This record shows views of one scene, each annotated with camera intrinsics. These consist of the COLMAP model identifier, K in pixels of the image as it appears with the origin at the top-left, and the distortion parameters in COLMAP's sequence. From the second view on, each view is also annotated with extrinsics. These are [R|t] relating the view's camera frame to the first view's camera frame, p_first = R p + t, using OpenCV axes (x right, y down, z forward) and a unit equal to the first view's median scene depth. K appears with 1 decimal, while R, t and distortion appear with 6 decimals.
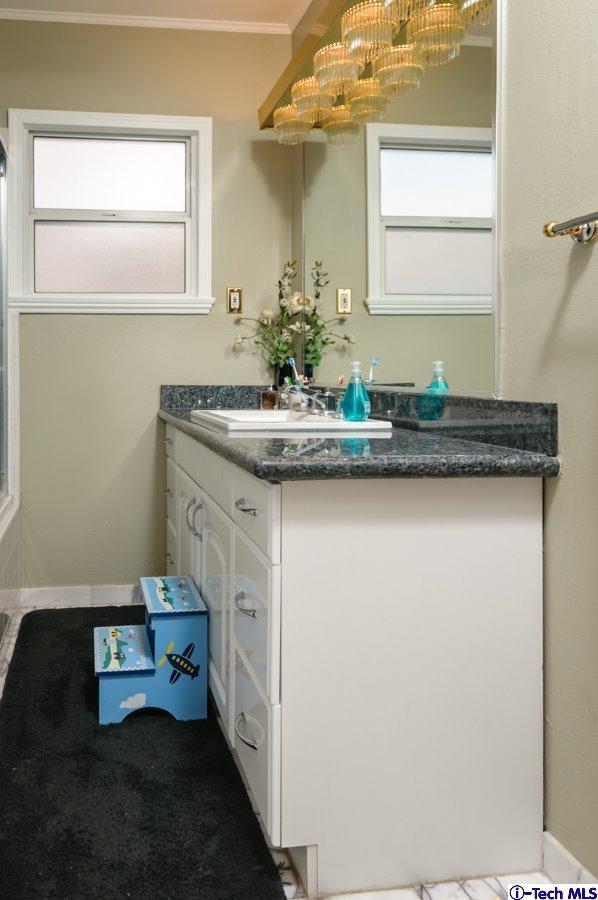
lens RADIAL K [[1384.6, 0, 298.9], [0, 1384.6, 448.0], [0, 0, 1]] dist [0.059213, 0.000000]
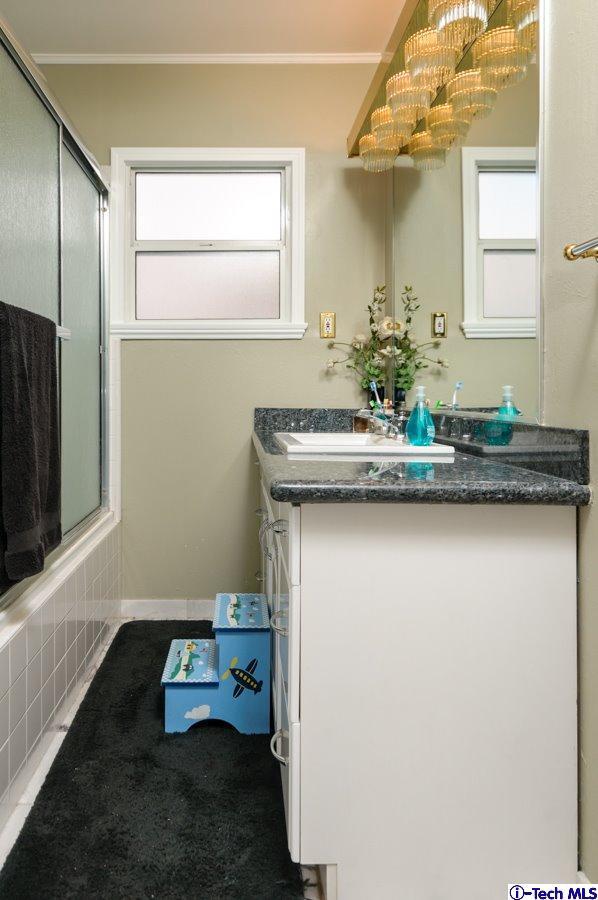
lens RADIAL K [[1384.6, 0, 298.3], [0, 1384.6, 450.4], [0, 0, 1]] dist [0.059213, 0.000000]
pose [[0.971526, 0.013980, -0.236522, 0.193056], [-0.016932, 0.999802, -0.010455, -0.003900], [0.236329, 0.014162, 0.971570, 0.005592]]
